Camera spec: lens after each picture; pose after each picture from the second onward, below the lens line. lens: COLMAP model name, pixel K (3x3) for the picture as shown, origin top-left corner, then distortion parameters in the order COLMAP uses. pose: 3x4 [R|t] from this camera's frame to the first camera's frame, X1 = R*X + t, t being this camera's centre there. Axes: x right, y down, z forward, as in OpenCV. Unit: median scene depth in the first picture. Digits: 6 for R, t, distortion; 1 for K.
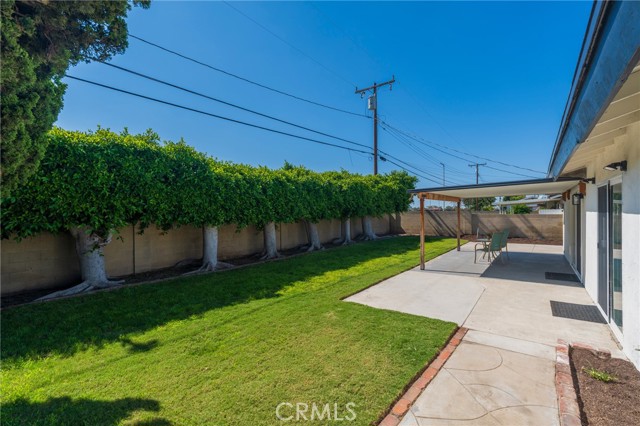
lens RADIAL K [[290.7, 0, 316.5], [0, 290.7, 212.0], [0, 0, 1]] dist [-0.011425, 0.000584]
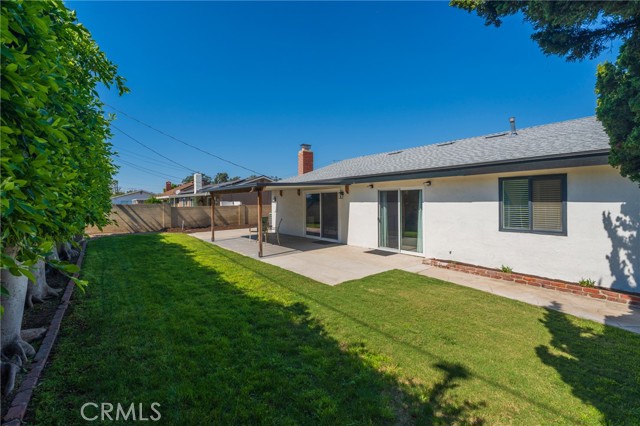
lens RADIAL K [[290.7, 0, 317.9], [0, 290.7, 212.3], [0, 0, 1]] dist [-0.011425, 0.000584]
pose [[0.274996, -0.041736, 0.960539, -1.076223], [0.018966, 0.999098, 0.037982, -0.016242], [-0.961258, 0.007773, 0.275540, 0.829062]]
